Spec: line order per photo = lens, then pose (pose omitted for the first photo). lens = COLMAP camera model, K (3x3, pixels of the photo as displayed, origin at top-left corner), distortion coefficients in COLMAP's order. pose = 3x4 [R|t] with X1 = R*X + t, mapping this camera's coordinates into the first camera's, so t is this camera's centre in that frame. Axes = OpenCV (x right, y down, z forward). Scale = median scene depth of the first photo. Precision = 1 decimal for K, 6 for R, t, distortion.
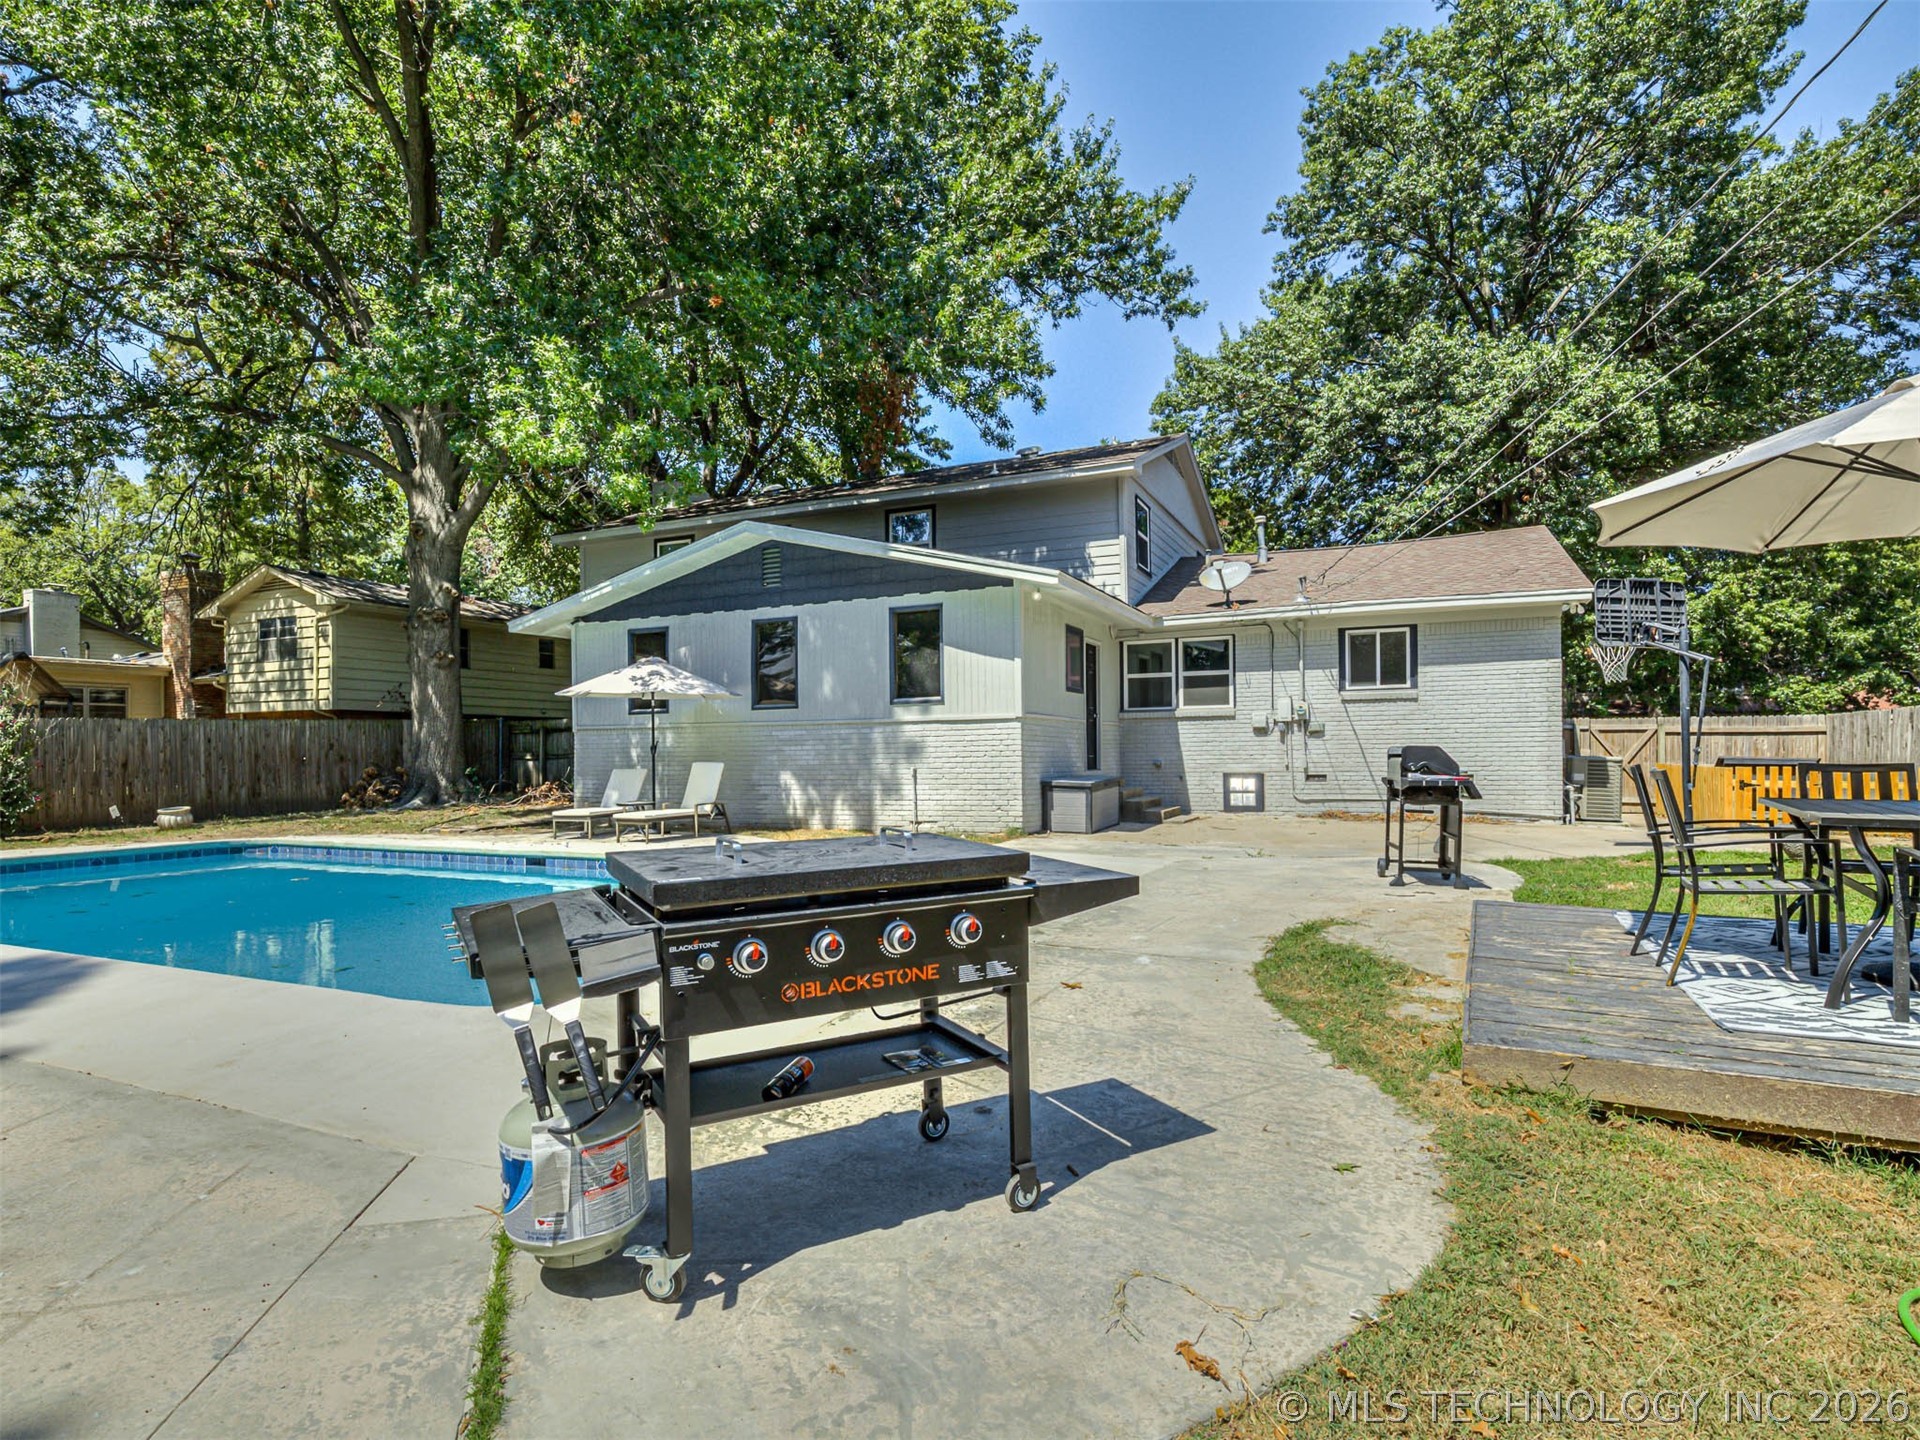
lens RADIAL K [[1033.4, 0, 985.6], [0, 1033.4, 760.7], [0, 0, 1]] dist [0.000345, 0.002612]
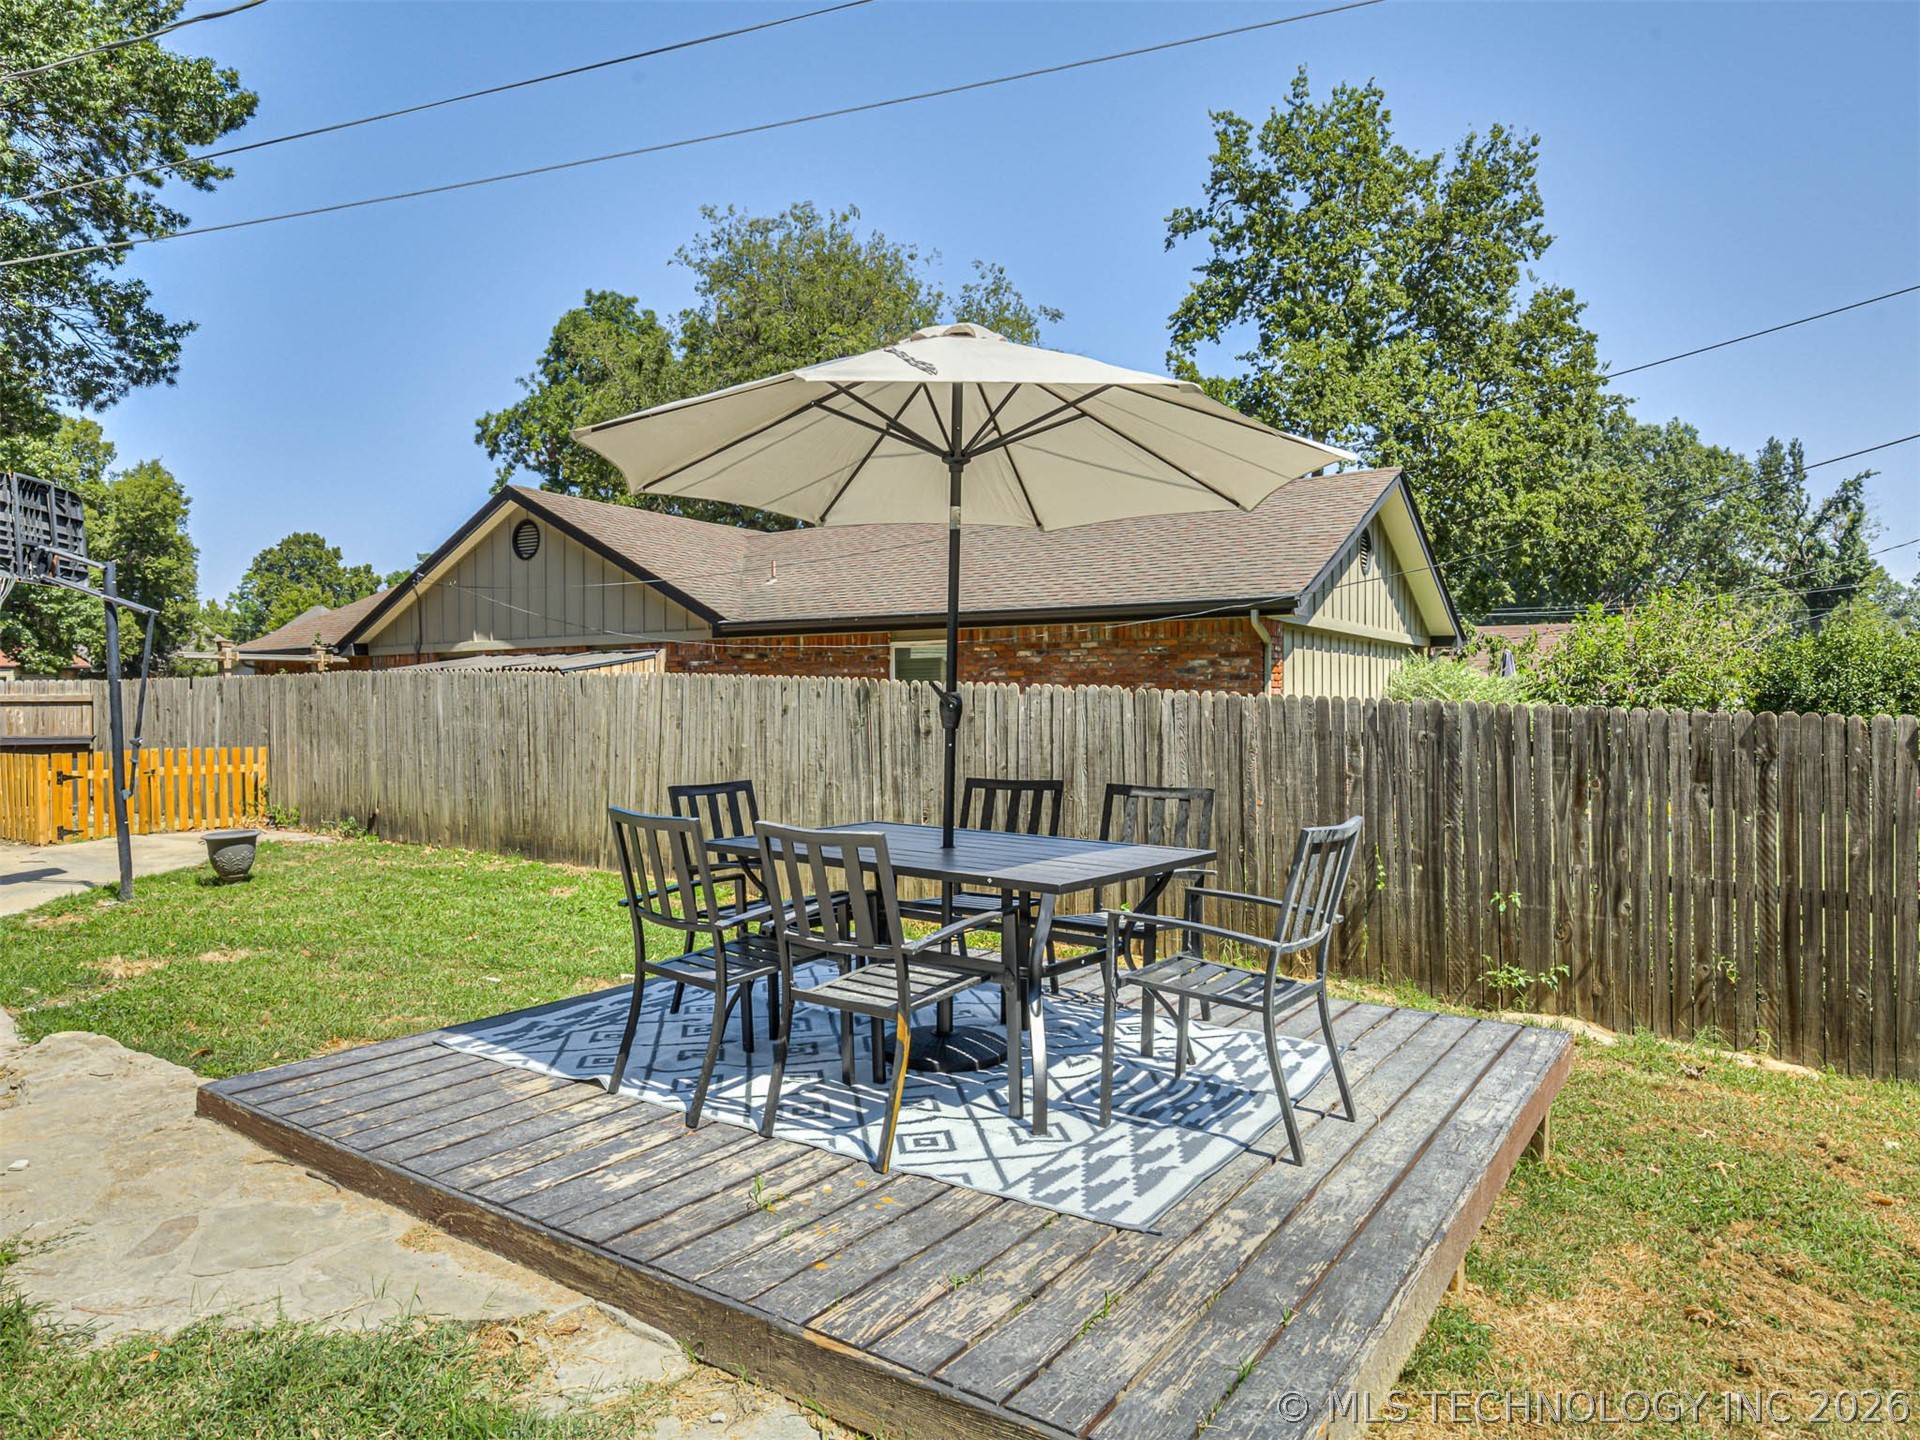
lens RADIAL K [[1228.8, 0, 905.9], [0, 1228.8, 710.6], [0, 0, 1]] dist [-0.005076, -0.000730]
pose [[0.180499, -0.005290, 0.983561, -0.017629], [0.013624, 0.999903, 0.002878, -0.016965], [-0.983481, 0.012881, 0.180554, 0.224224]]
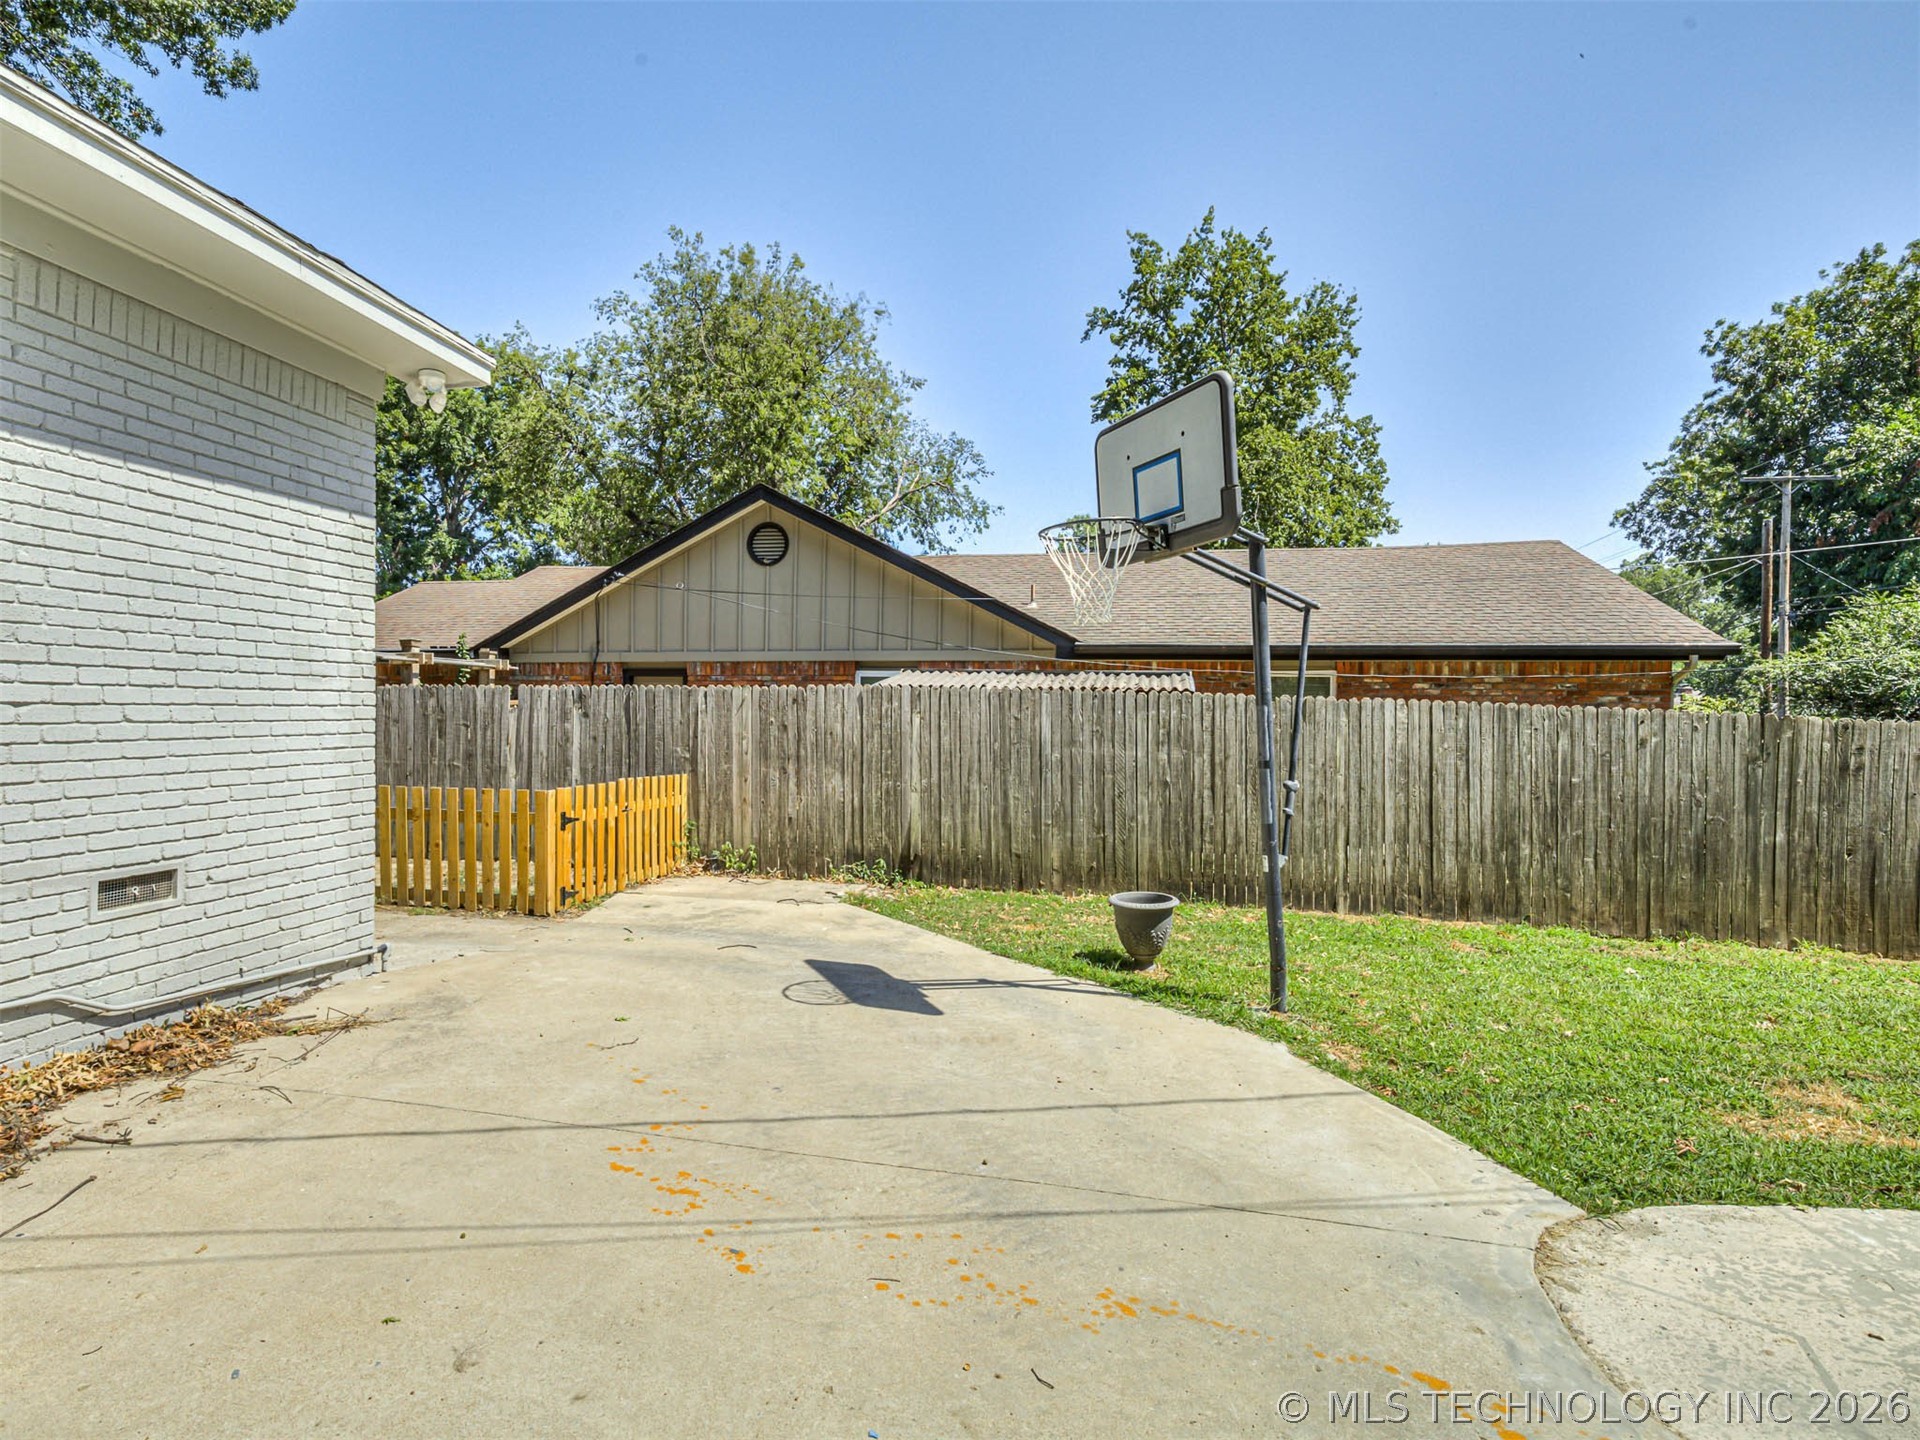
lens RADIAL K [[1033.4, 0, 947.4], [0, 1033.4, 715.6], [0, 0, 1]] dist [0.000345, 0.002612]
pose [[-0.205825, 0.003700, 0.978582, 0.148270], [-0.002514, 0.999988, -0.004310, -0.026837], [-0.978586, -0.003347, -0.205813, 0.826956]]
